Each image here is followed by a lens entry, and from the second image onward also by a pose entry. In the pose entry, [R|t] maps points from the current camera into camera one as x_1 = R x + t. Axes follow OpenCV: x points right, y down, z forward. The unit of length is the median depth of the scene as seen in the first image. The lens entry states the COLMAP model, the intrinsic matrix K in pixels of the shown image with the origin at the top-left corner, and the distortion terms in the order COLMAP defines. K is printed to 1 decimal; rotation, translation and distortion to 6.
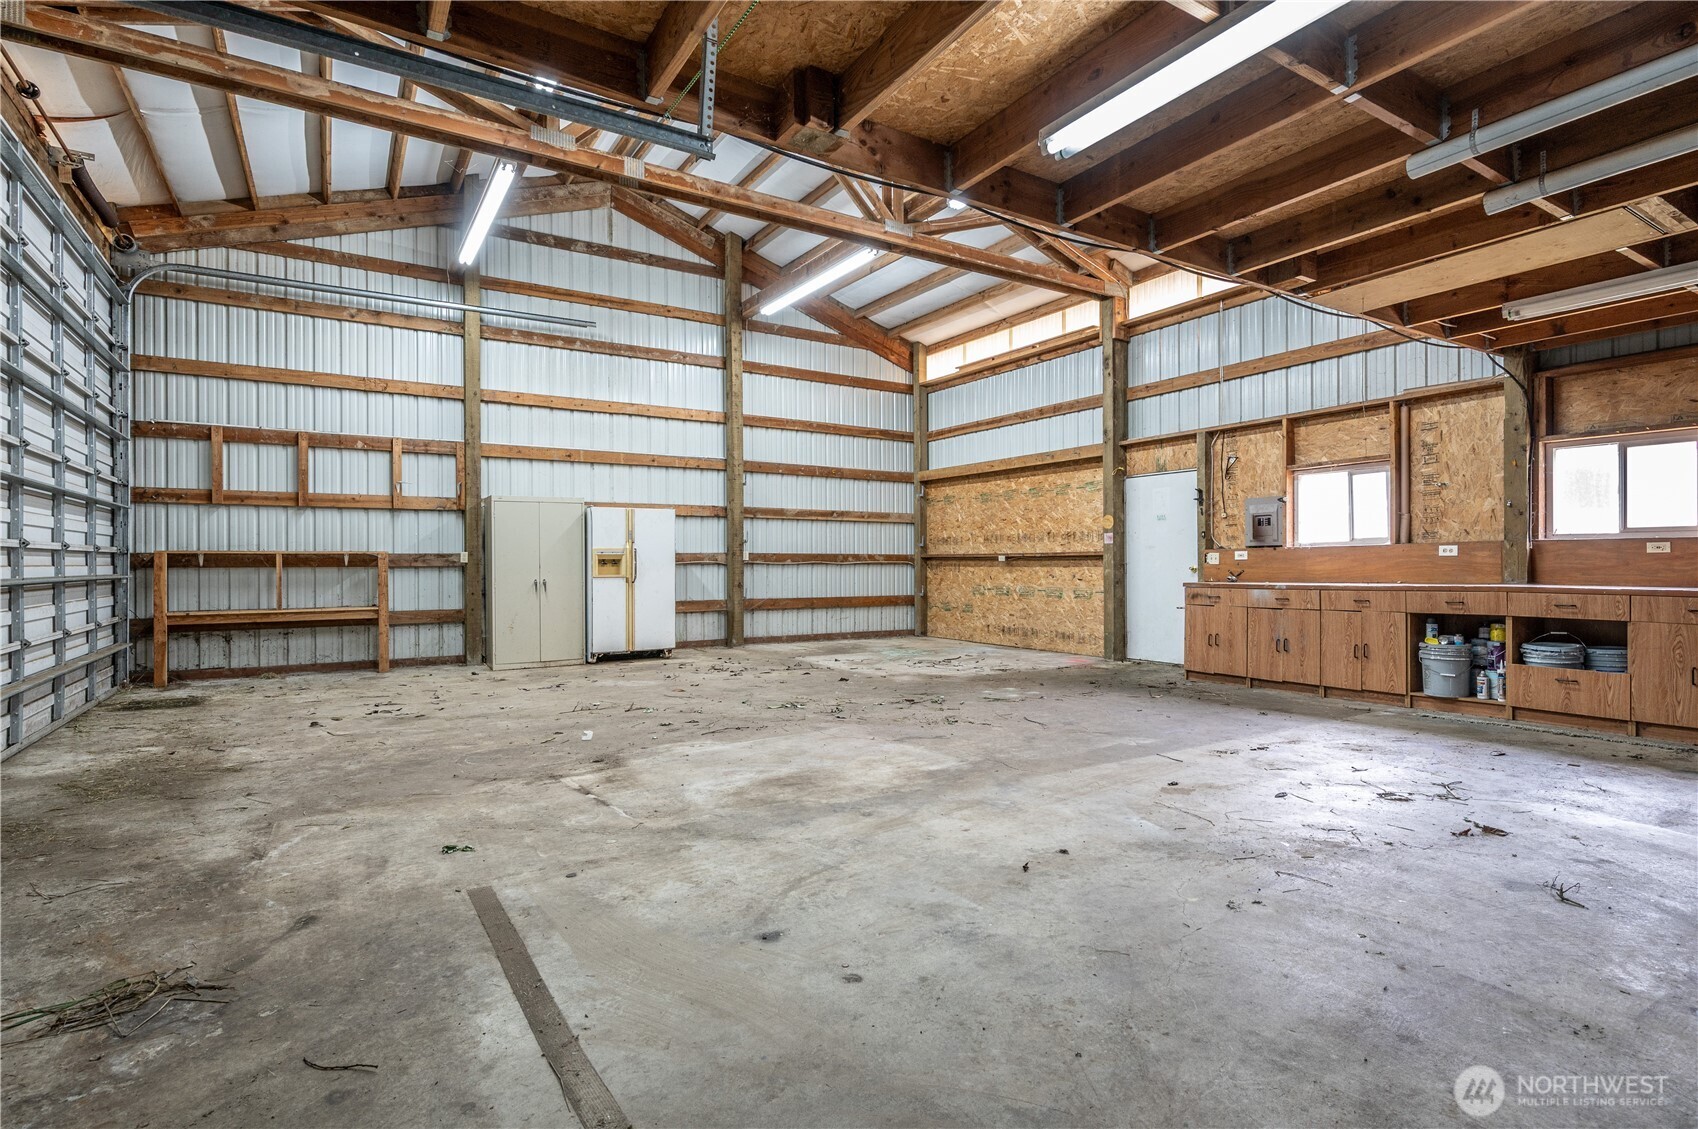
lens RADIAL K [[828.0, 0, 838.8], [0, 828.0, 561.4], [0, 0, 1]] dist [-0.001545, 0.001435]
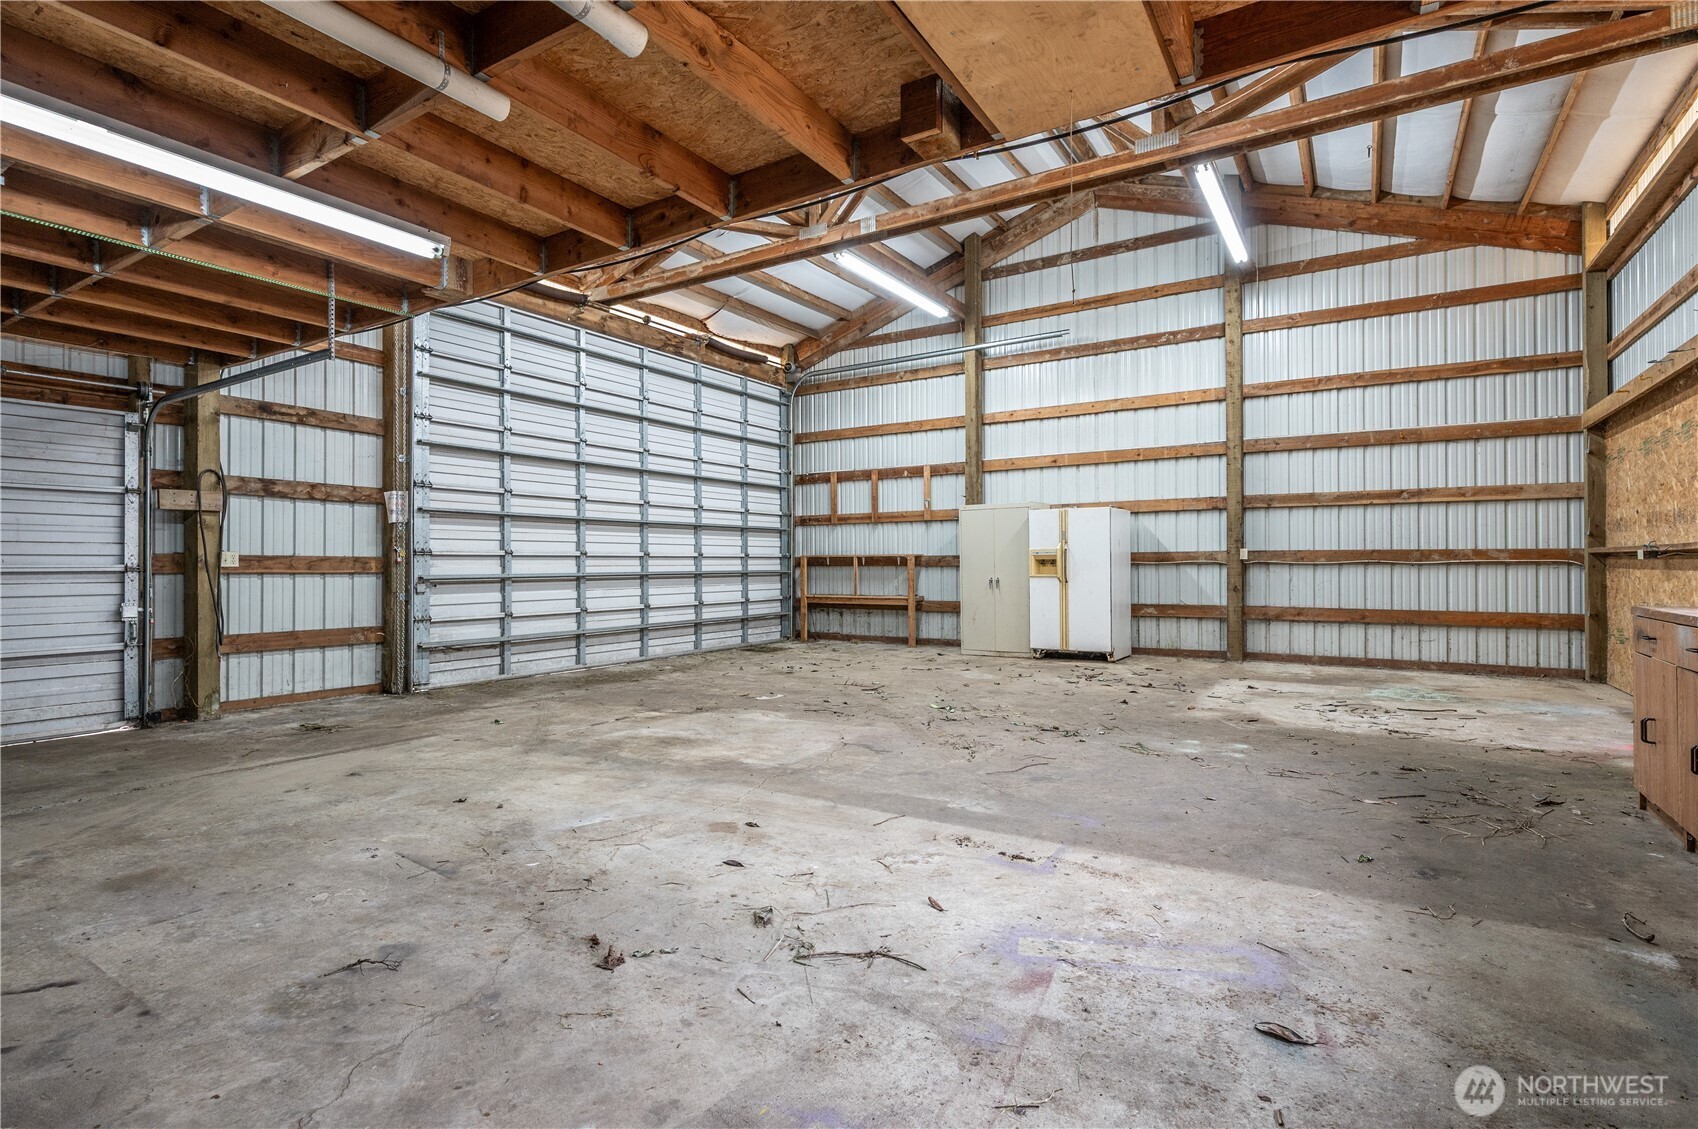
lens RADIAL K [[828.0, 0, 844.6], [0, 828.0, 560.5], [0, 0, 1]] dist [-0.001545, 0.001435]
pose [[0.437881, -0.002522, -0.899029, 0.509233], [0.003862, 0.999992, -0.000924, -0.001150], [0.899025, -0.003068, 0.437887, 0.298907]]
